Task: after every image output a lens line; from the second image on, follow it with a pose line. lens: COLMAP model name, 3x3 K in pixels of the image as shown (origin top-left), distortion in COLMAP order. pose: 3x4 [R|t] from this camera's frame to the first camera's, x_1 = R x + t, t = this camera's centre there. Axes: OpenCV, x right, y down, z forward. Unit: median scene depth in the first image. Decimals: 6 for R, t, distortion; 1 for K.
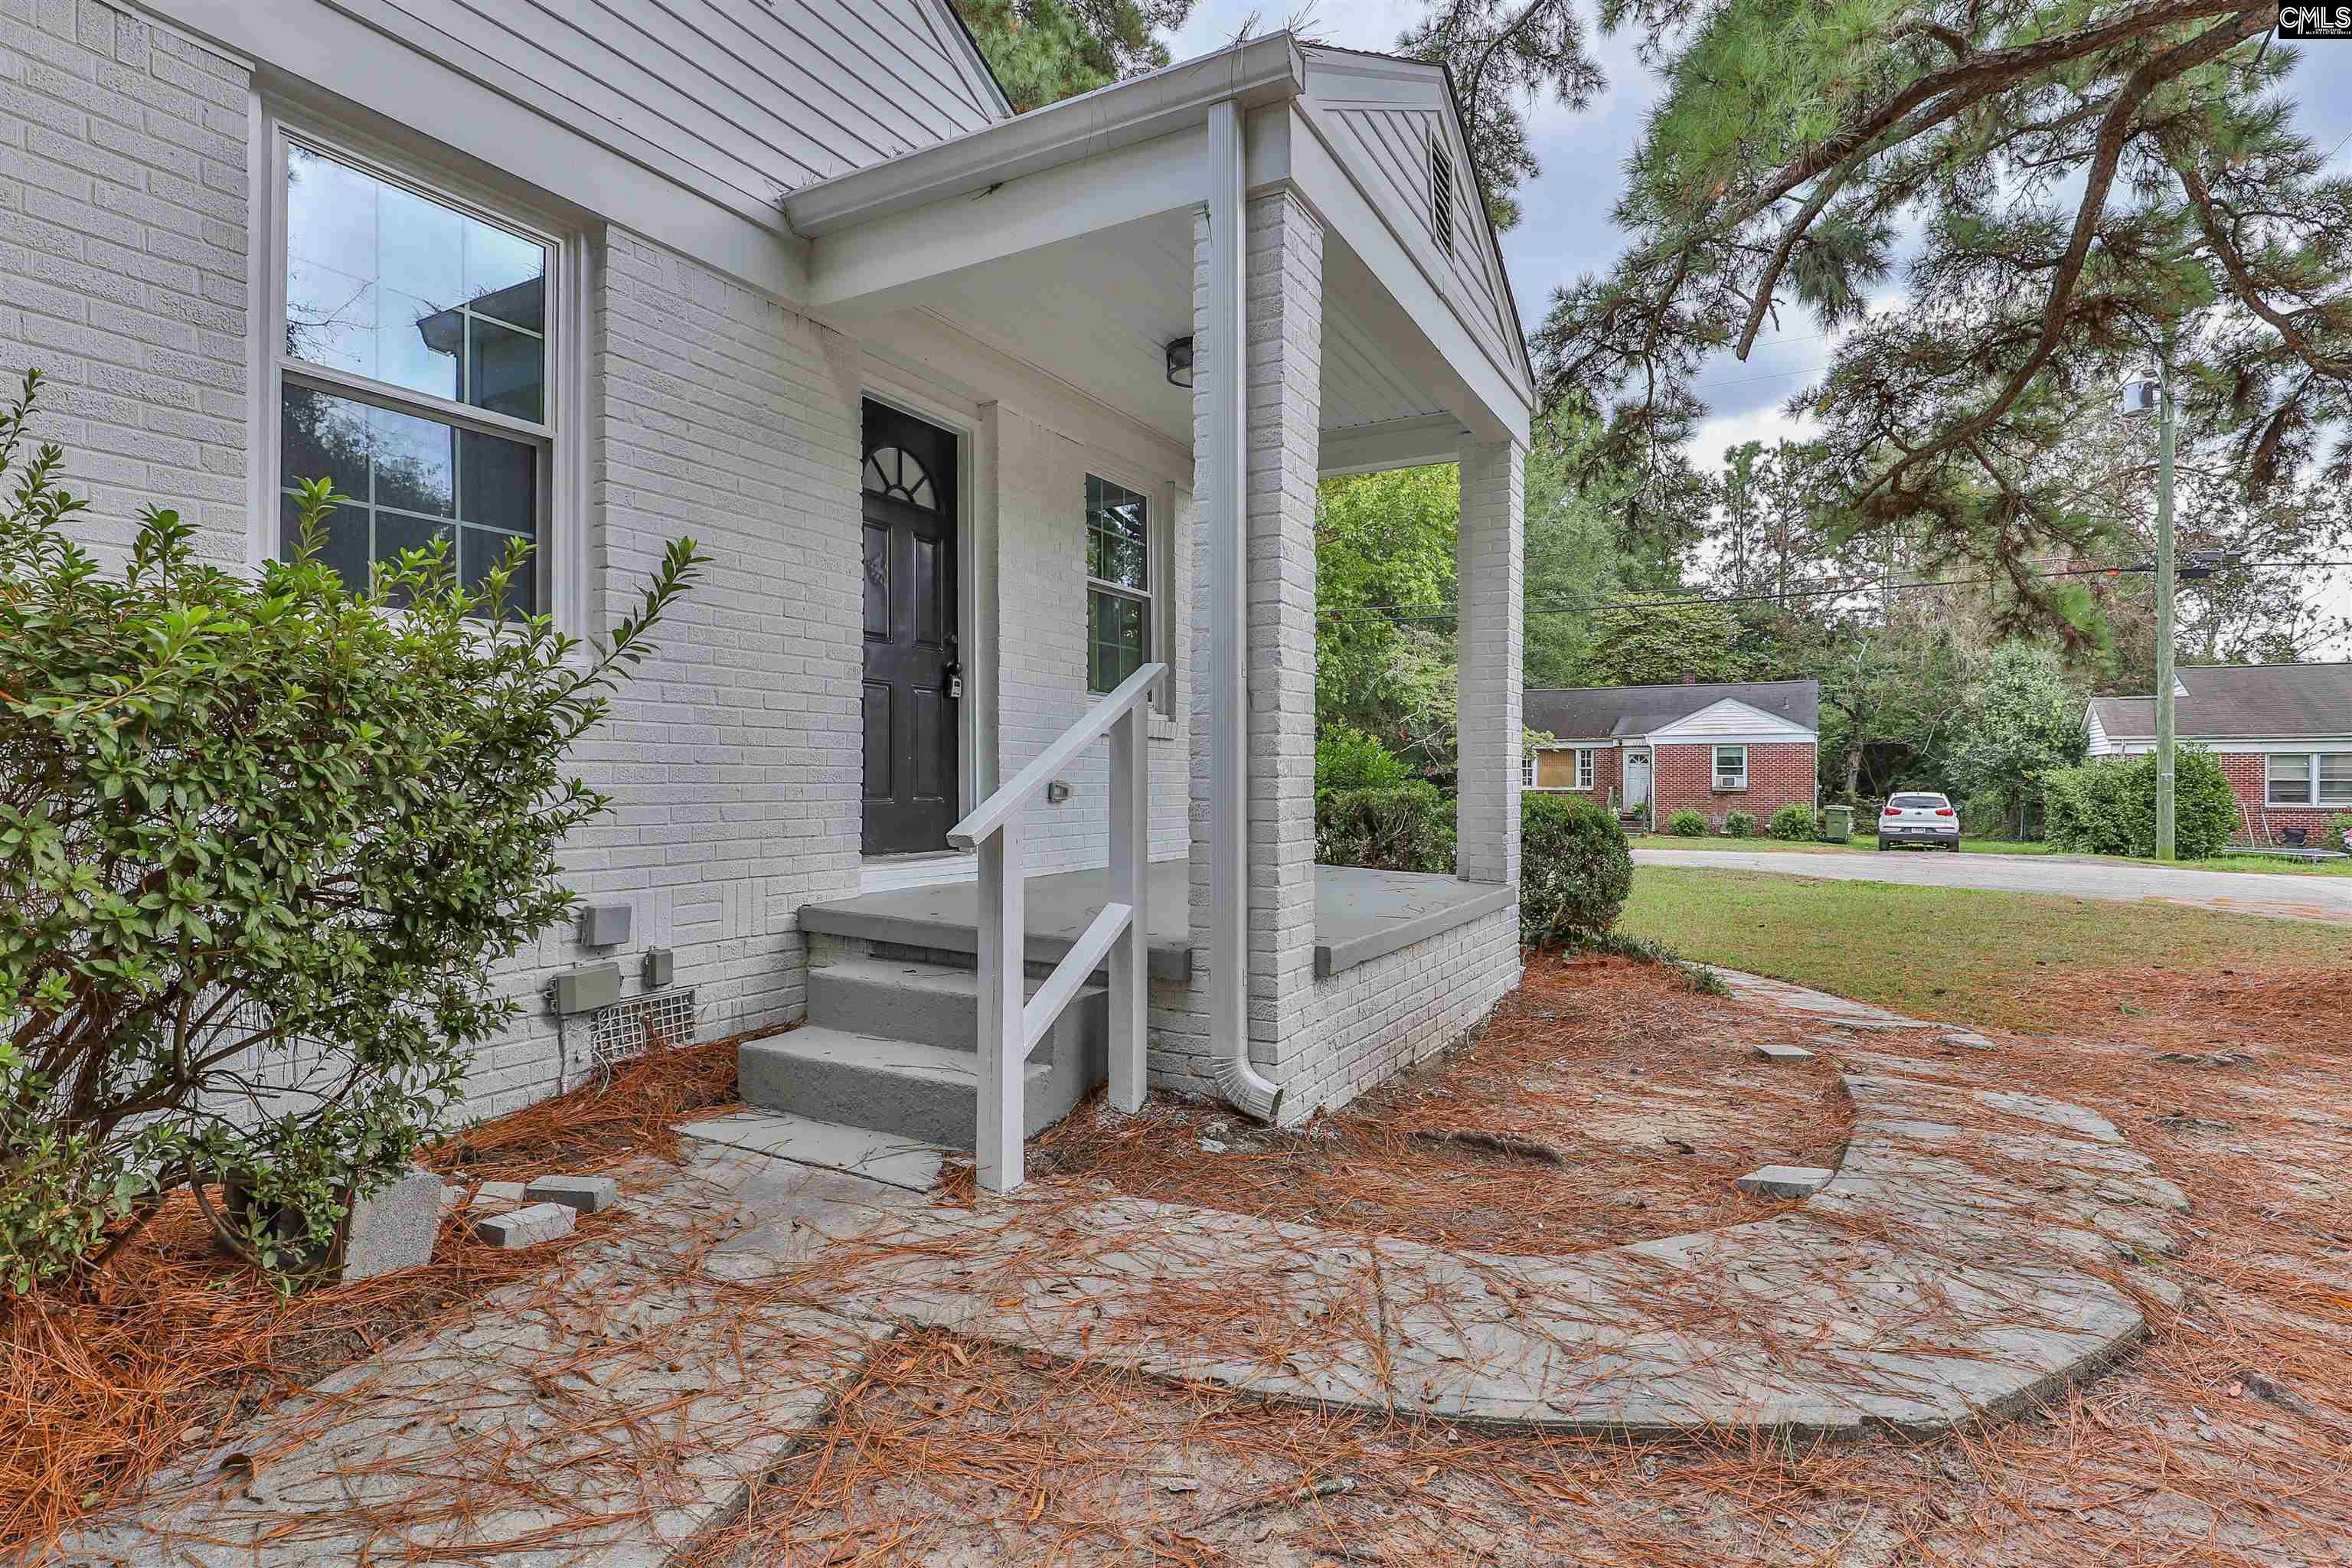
lens RADIAL K [[1189.5, 0, 1180.5], [0, 1189.5, 787.5], [0, 0, 1]] dist [-0.021248, 0.002534]
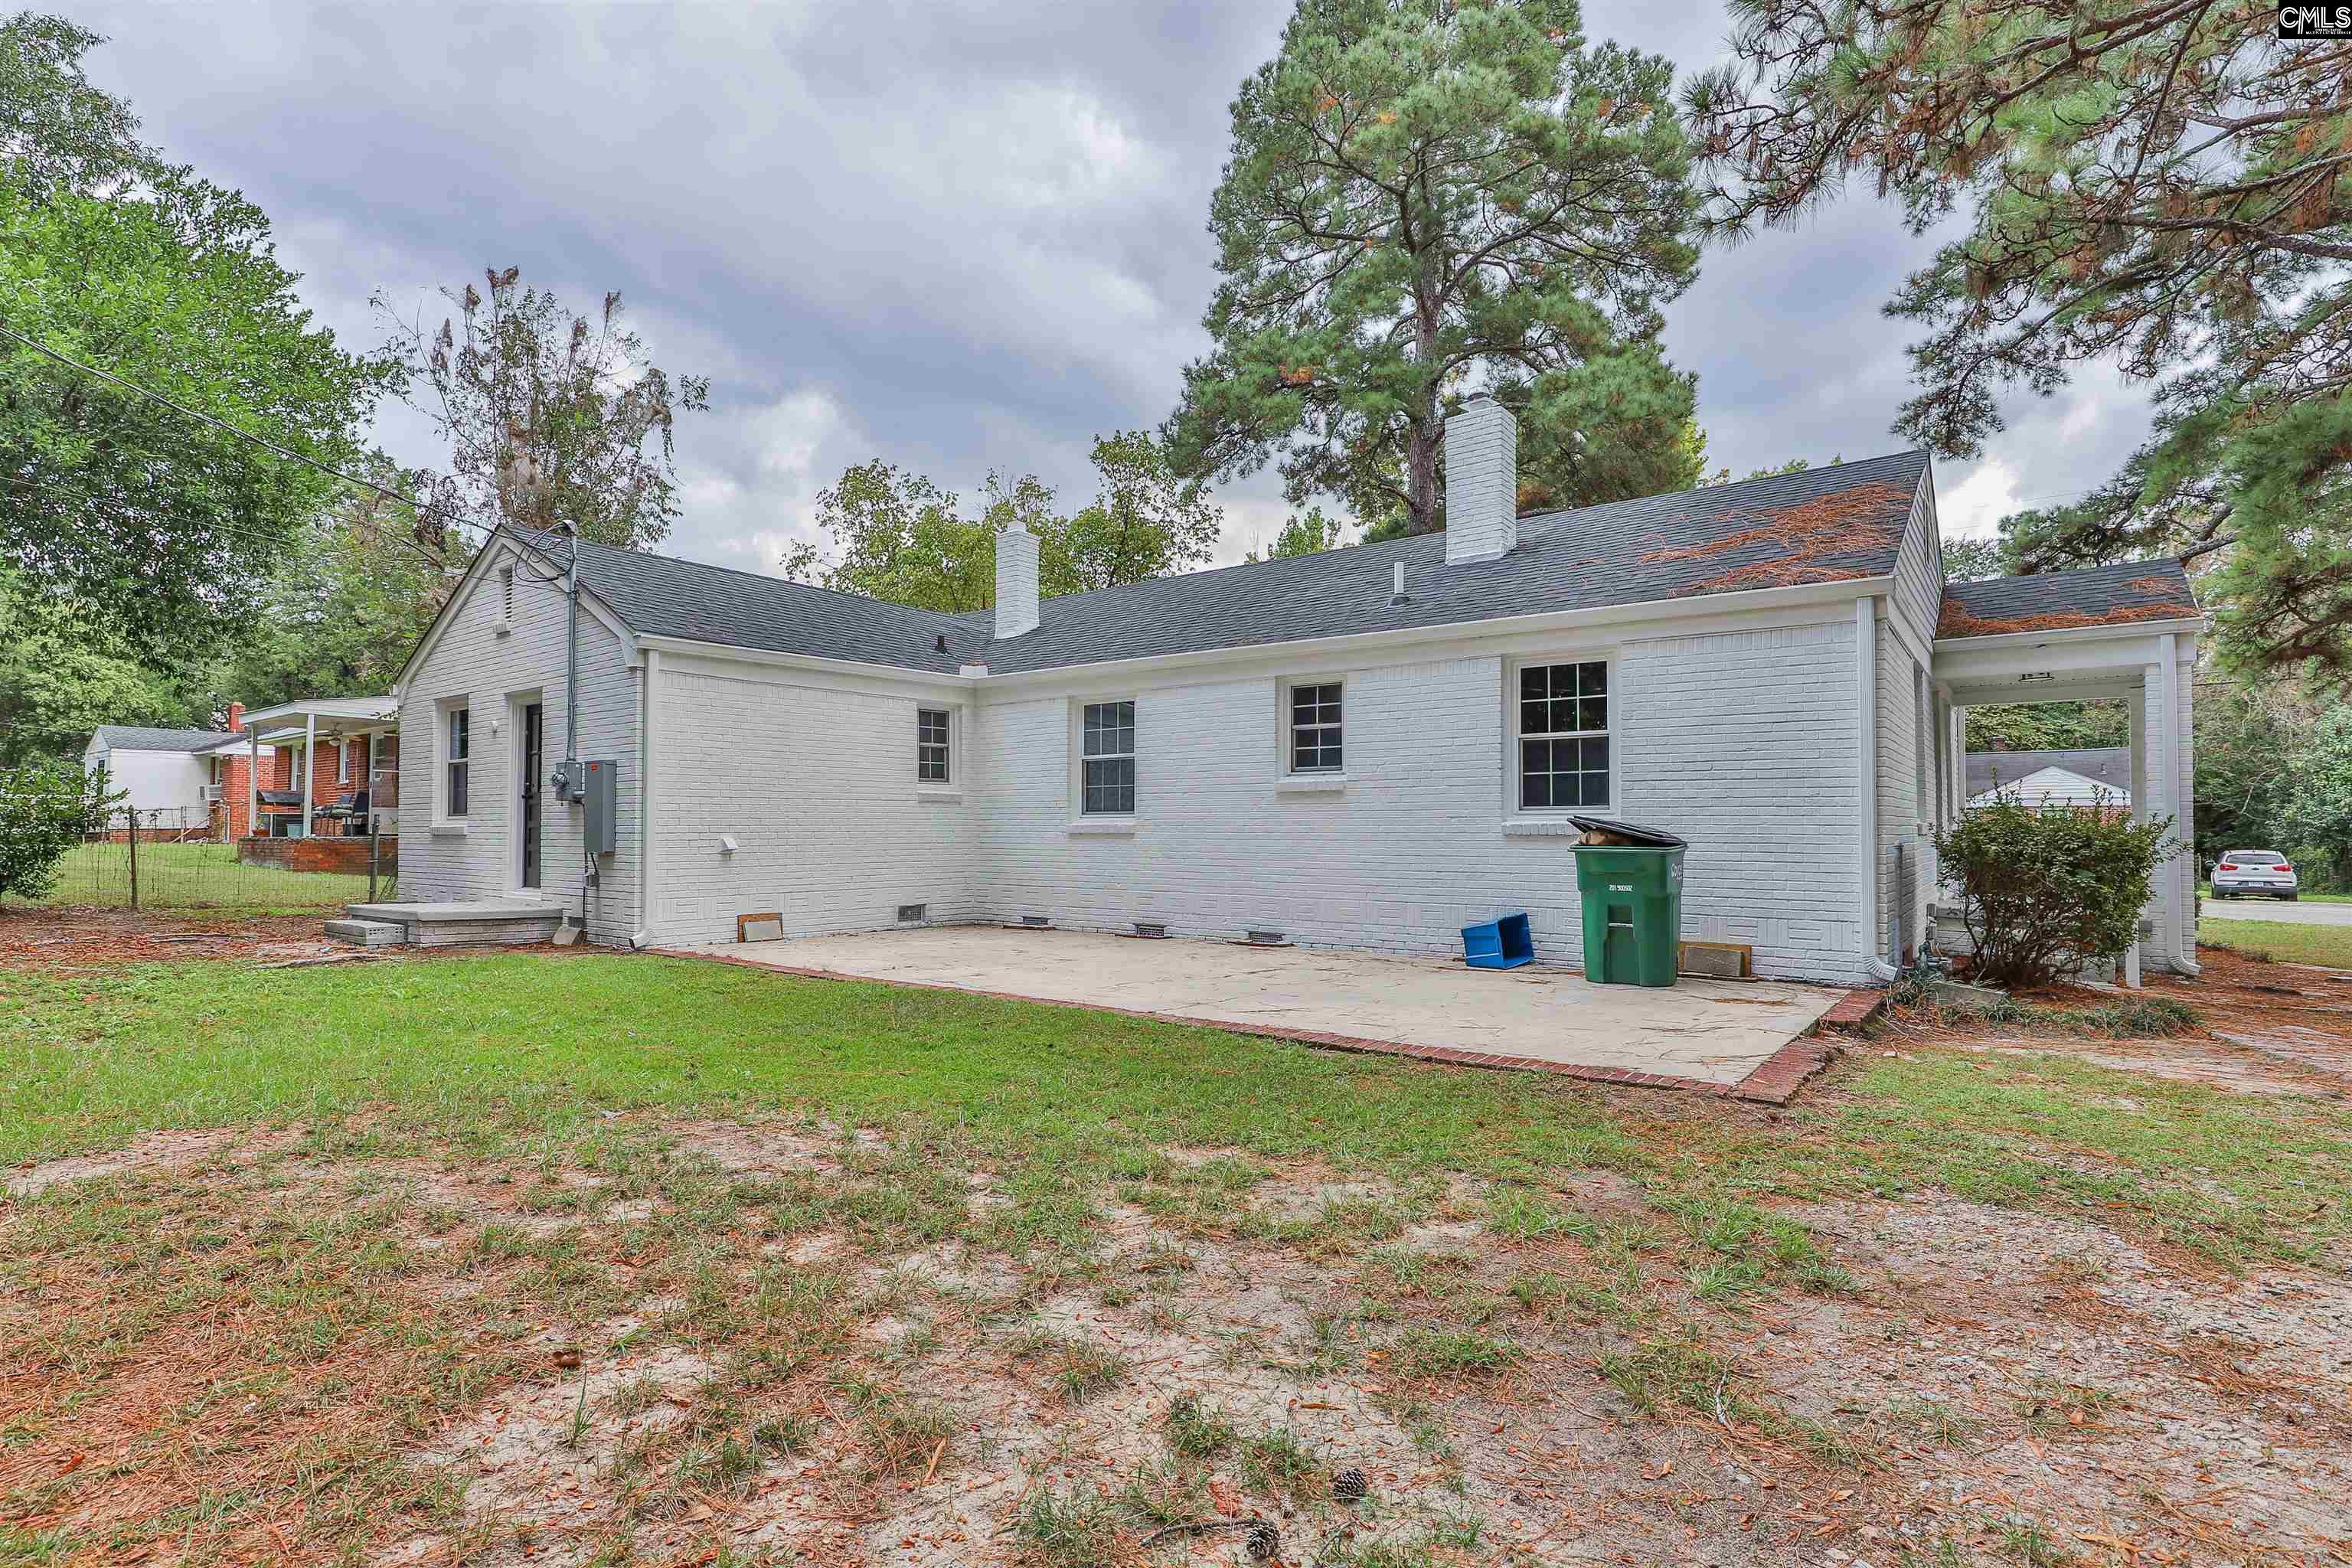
lens RADIAL K [[1189.5, 0, 1120.5], [0, 1189.5, 803.6], [0, 0, 1]] dist [-0.021248, 0.002534]
pose [[0.985248, -0.004679, -0.171070, -0.246483], [-0.000710, 0.999506, -0.031427, -0.004247], [0.171132, 0.031085, 0.984758, -0.282209]]
